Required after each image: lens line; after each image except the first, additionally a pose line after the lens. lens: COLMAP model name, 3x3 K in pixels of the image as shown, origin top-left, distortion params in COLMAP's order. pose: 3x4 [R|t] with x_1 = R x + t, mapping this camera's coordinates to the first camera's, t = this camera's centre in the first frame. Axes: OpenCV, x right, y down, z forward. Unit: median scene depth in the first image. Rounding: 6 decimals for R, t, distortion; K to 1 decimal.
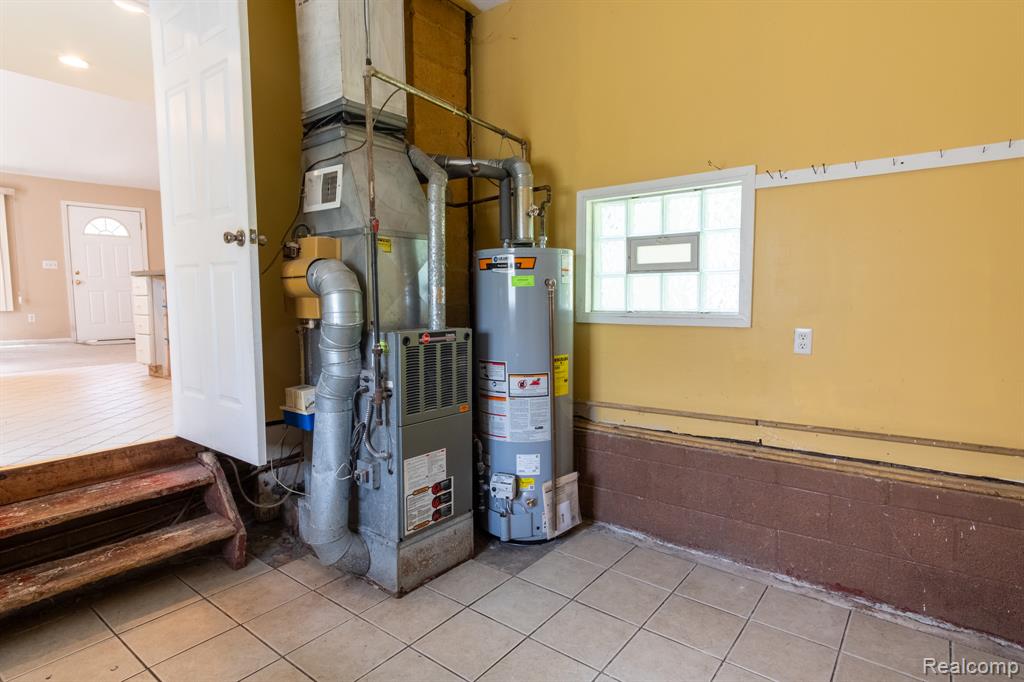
lens RADIAL K [[540.9, 0, 517.6], [0, 540.9, 337.4], [0, 0, 1]] dist [0.005884, 0.001277]
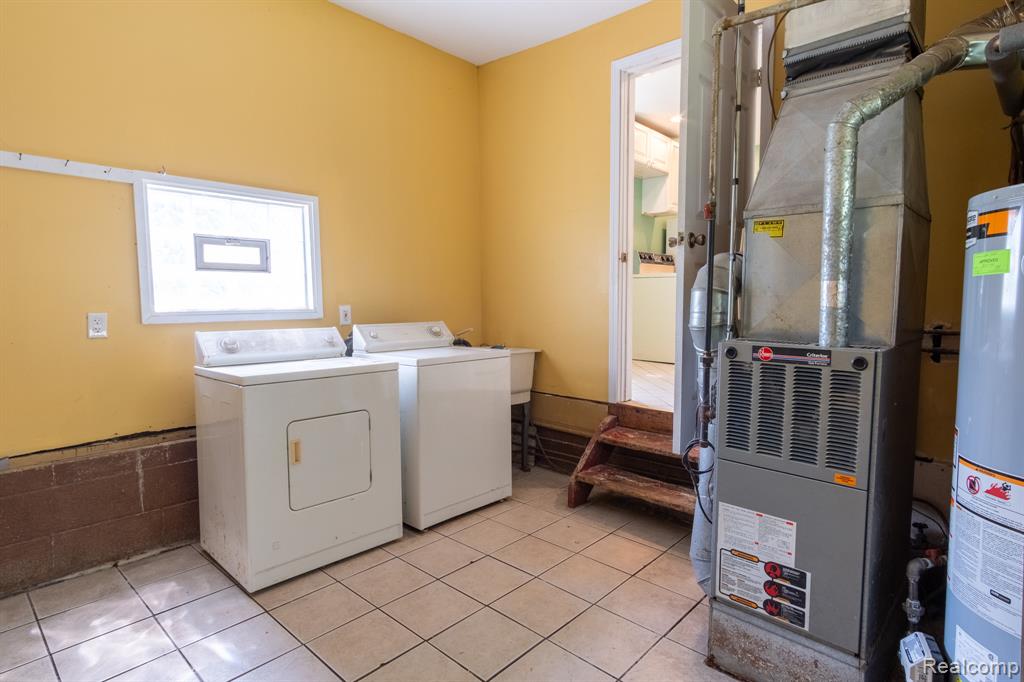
lens RADIAL K [[540.9, 0, 517.6], [0, 540.9, 337.4], [0, 0, 1]] dist [0.005884, 0.001277]
pose [[-0.083451, 0.080651, -0.993243, 0.543153], [-0.077510, 0.993175, 0.087158, -0.054605], [0.993493, 0.084259, -0.076630, 0.690792]]
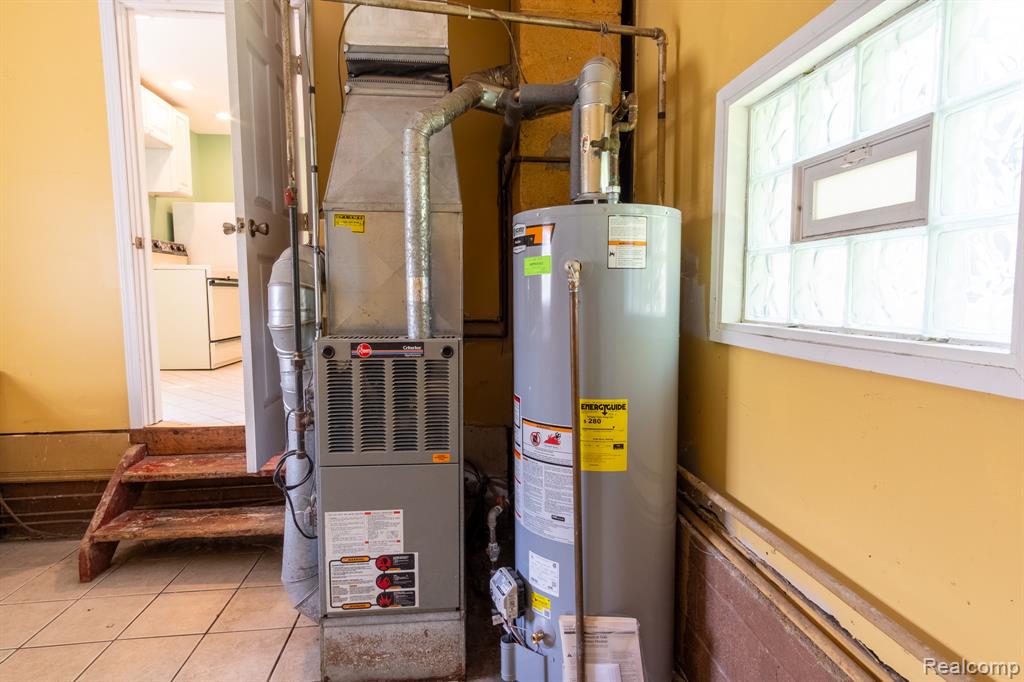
lens RADIAL K [[540.9, 0, 517.6], [0, 540.9, 337.4], [0, 0, 1]] dist [0.005884, 0.001277]
pose [[0.699669, 0.064188, -0.711578, 0.451305], [-0.056824, 0.997801, 0.034133, -0.048403], [0.712204, 0.016553, 0.701777, 0.614096]]
